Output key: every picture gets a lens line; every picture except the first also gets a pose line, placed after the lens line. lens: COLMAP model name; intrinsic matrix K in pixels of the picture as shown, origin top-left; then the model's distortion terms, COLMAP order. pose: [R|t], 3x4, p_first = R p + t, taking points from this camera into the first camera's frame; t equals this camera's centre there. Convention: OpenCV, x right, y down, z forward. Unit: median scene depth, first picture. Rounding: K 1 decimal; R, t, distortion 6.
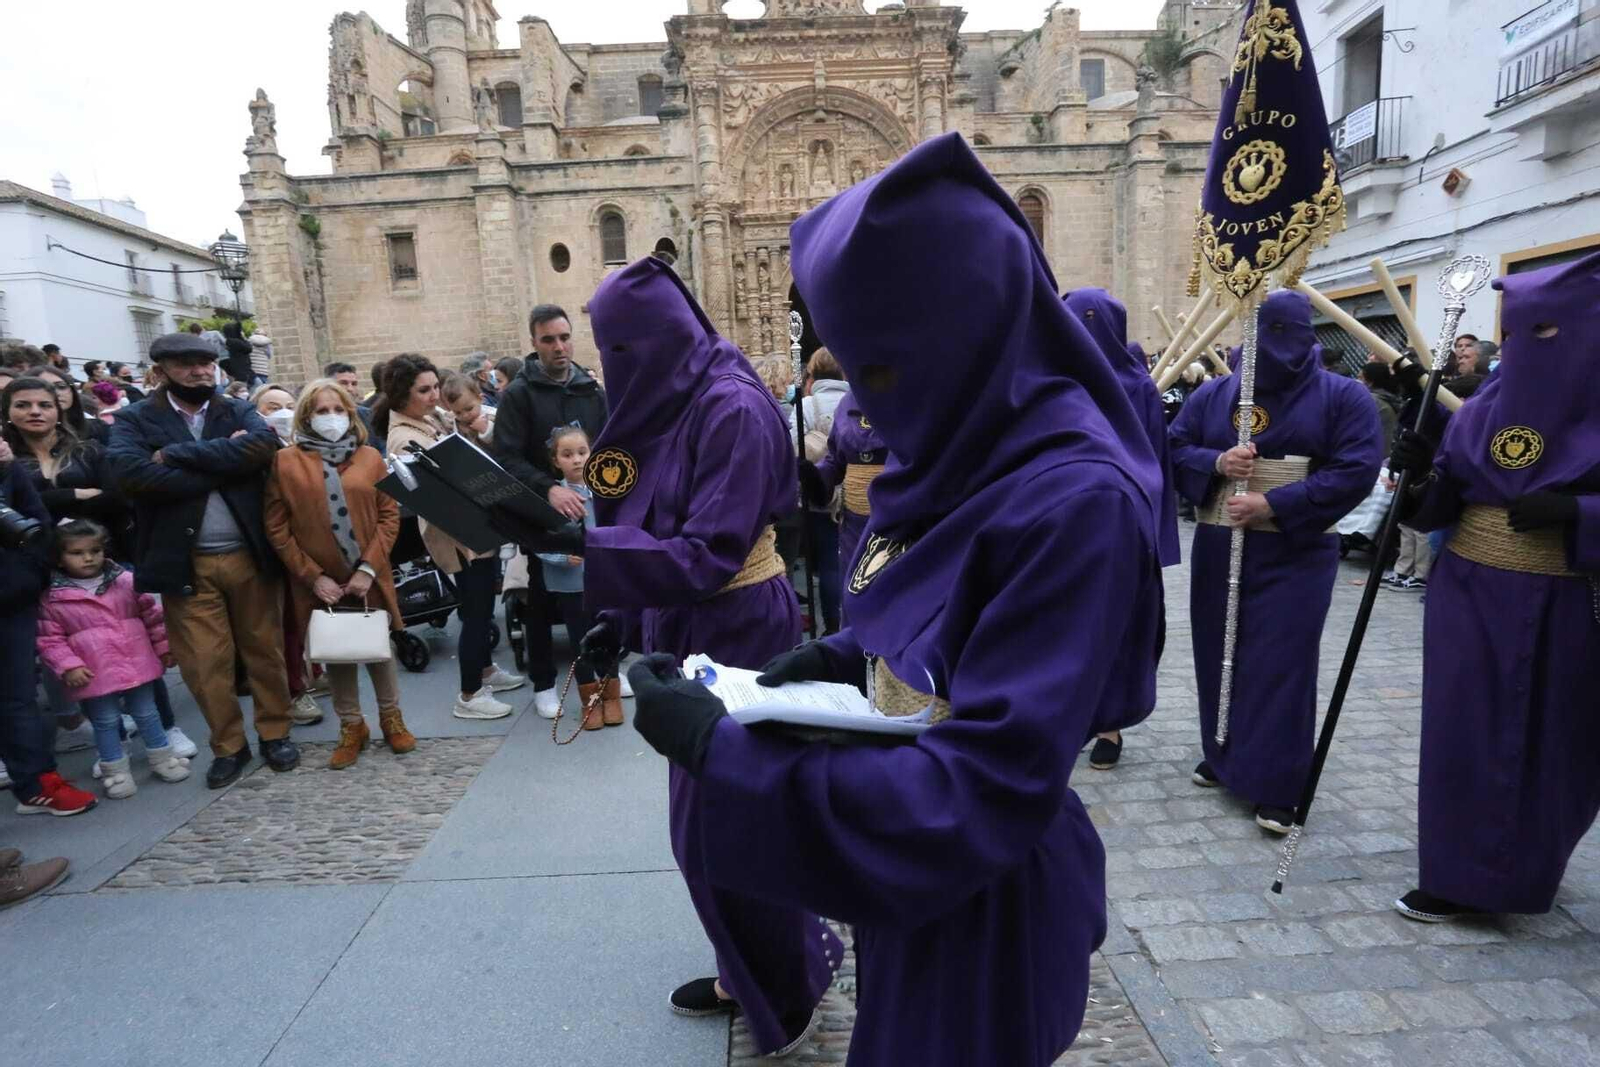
lens RADIAL K [[782.7, 0, 801.8], [0, 782.7, 541.6], [0, 0, 1]] dist [-0.076132, 0.031229]
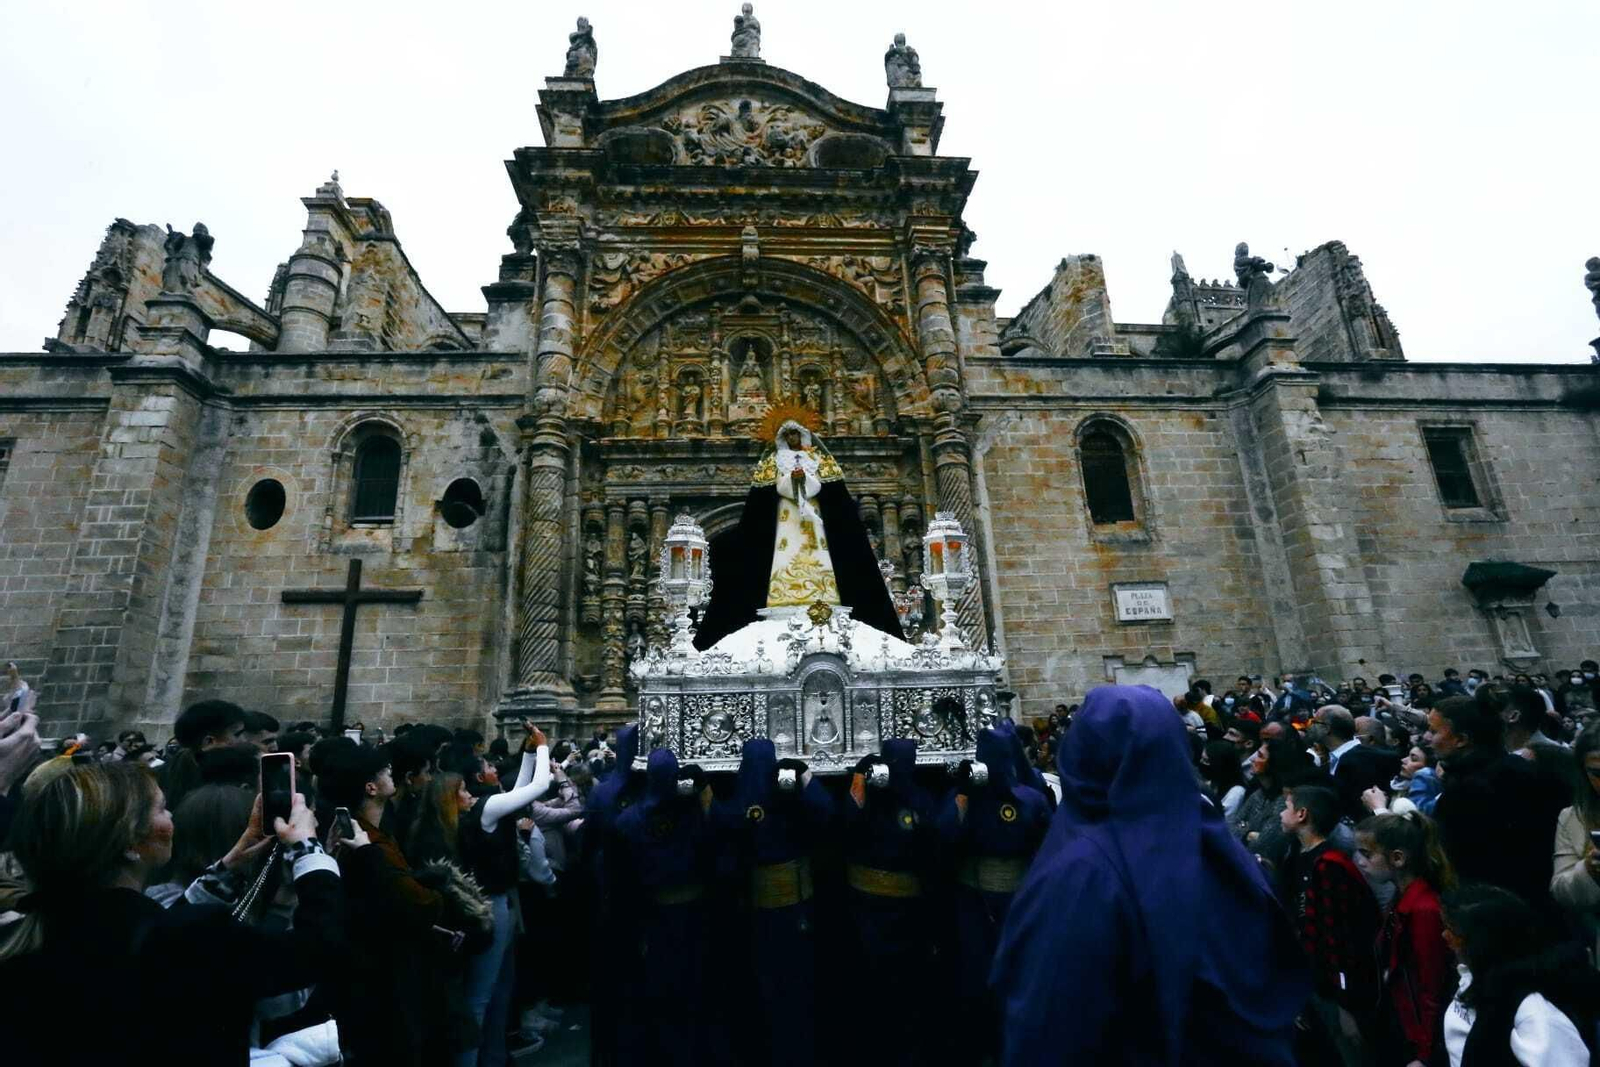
lens RADIAL K [[782.7, 0, 801.8], [0, 782.7, 541.6], [0, 0, 1]] dist [-0.076132, 0.031229]
pose [[0.999176, 0.019157, 0.035785, 0.045972], [-0.001178, 0.894933, -0.446198, -0.107779], [-0.040572, 0.445788, 0.894218, 0.523596]]
